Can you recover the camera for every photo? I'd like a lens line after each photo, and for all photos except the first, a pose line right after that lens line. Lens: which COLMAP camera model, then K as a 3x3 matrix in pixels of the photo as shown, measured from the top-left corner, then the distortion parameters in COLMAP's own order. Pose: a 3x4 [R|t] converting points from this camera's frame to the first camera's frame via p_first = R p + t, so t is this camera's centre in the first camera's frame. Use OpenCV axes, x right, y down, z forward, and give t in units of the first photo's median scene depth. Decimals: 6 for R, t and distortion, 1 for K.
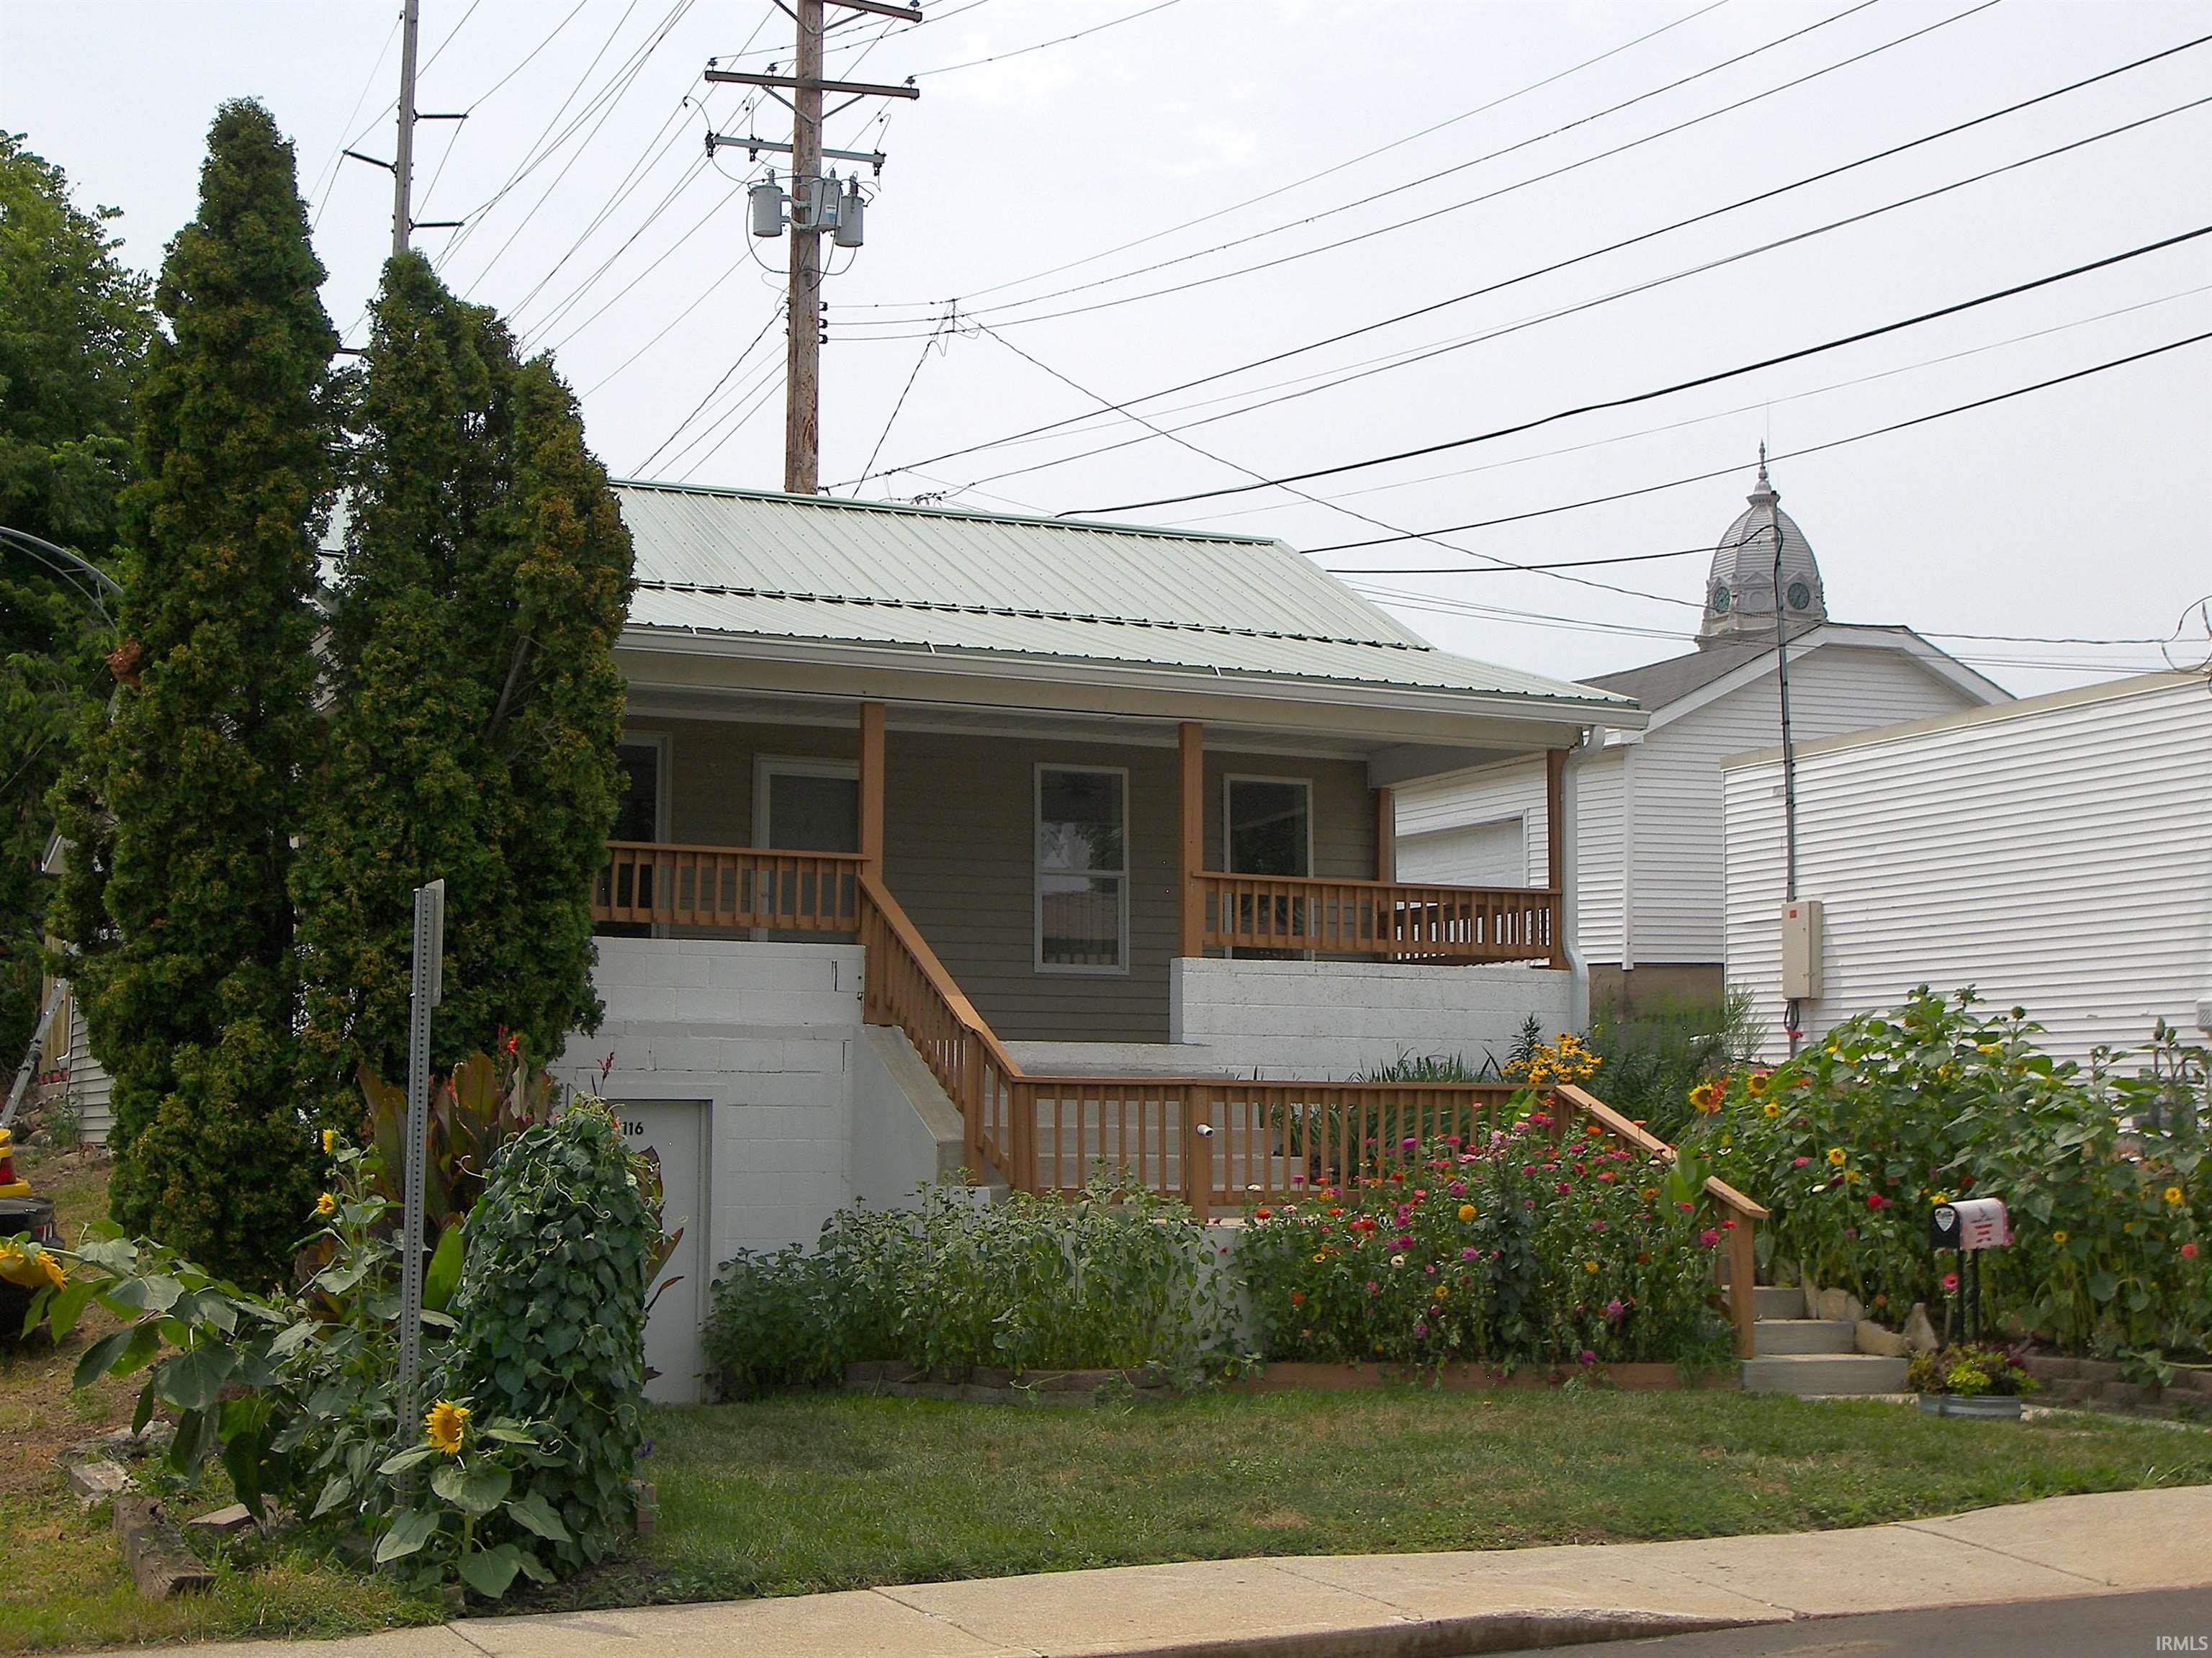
lens RADIAL K [[3110.6, 0, 1106.2], [0, 3110.6, 824.5], [0, 0, 1]] dist [0.027011, 0.000000]
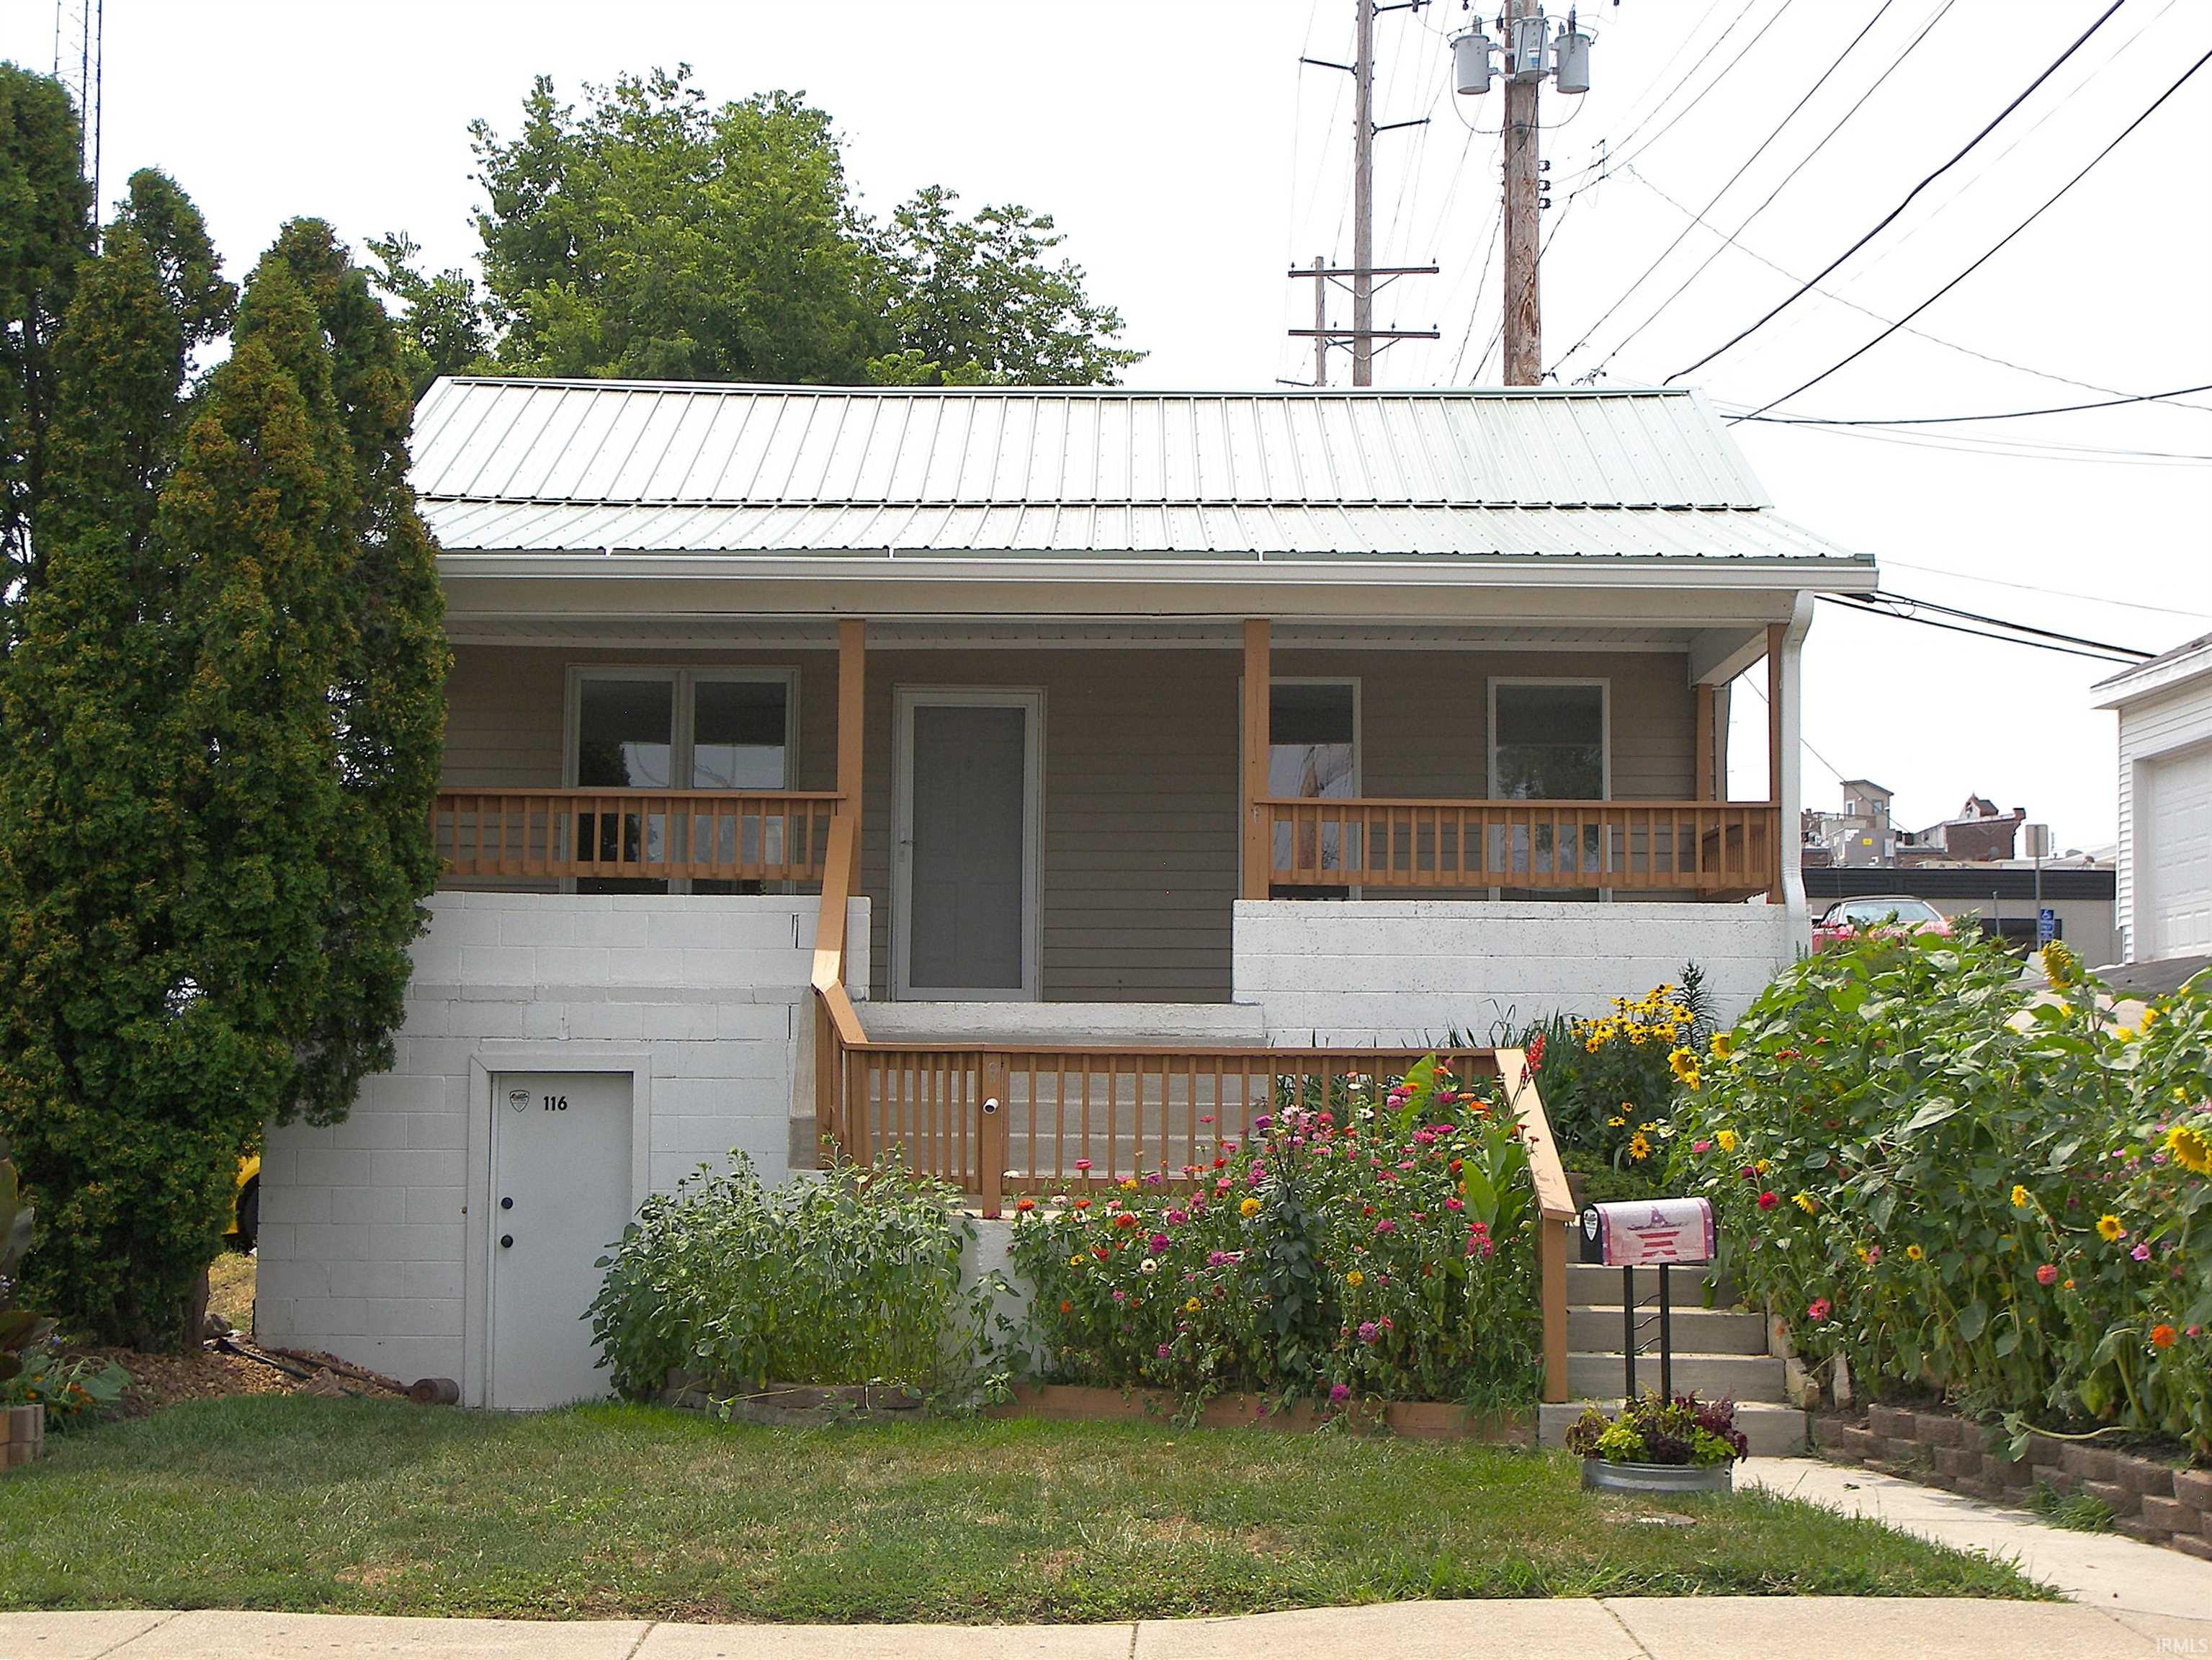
lens RADIAL K [[3383.5, 0, 1106.0], [0, 3383.5, 834.4], [0, 0, 1]] dist [0.030399, 0.000000]
pose [[0.895867, -0.034124, -0.443009, 0.416199], [0.041098, 0.999136, 0.006150, 0.018821], [0.442417, -0.023716, 0.896496, 0.177777]]
